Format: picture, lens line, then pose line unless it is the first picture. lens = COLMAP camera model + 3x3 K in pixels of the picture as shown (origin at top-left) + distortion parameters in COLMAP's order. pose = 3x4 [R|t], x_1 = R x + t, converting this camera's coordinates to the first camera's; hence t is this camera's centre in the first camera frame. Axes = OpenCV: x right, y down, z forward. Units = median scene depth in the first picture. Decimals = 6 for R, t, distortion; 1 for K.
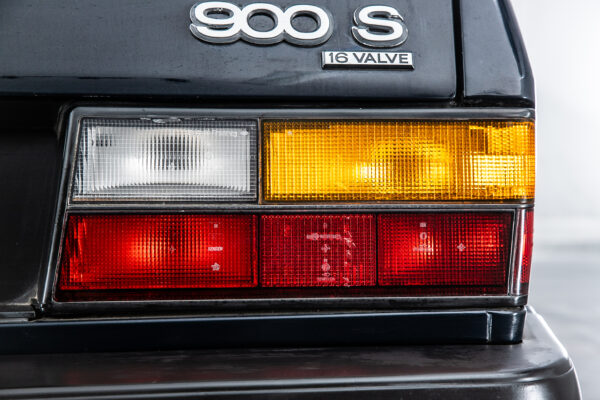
lens RADIAL K [[1405.3, 0, 303.8], [0, 1405.3, 201.6], [0, 0, 1]] dist [0.383093, 0.000000]
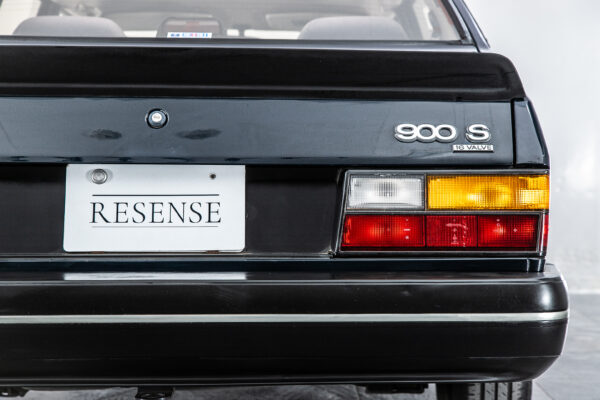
lens RADIAL K [[1286.4, 0, 294.3], [0, 1286.4, 194.9], [0, 0, 1]] dist [0.412588, 0.000000]
pose [[0.995655, -0.001579, -0.093111, -0.047679], [-0.001739, 0.999366, -0.035553, 0.050264], [0.093108, 0.035560, 0.995021, -1.116434]]
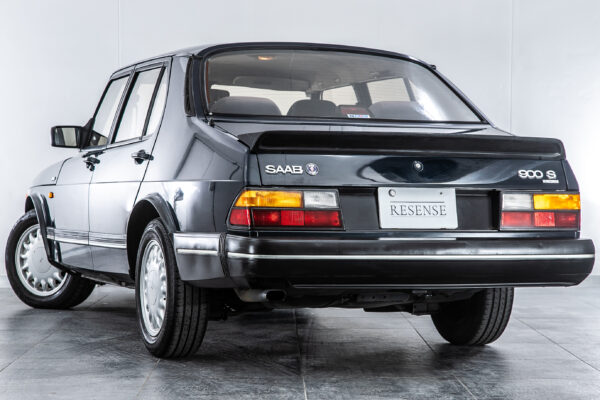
lens RADIAL K [[1405.3, 0, 298.2], [0, 1405.3, 206.0], [0, 0, 1]] dist [0.383093, 0.000000]
pose [[0.962847, 0.005616, 0.269989, -2.206144], [0.002516, 0.999554, -0.029763, 0.135308], [-0.270036, 0.029337, 0.962403, -3.667078]]
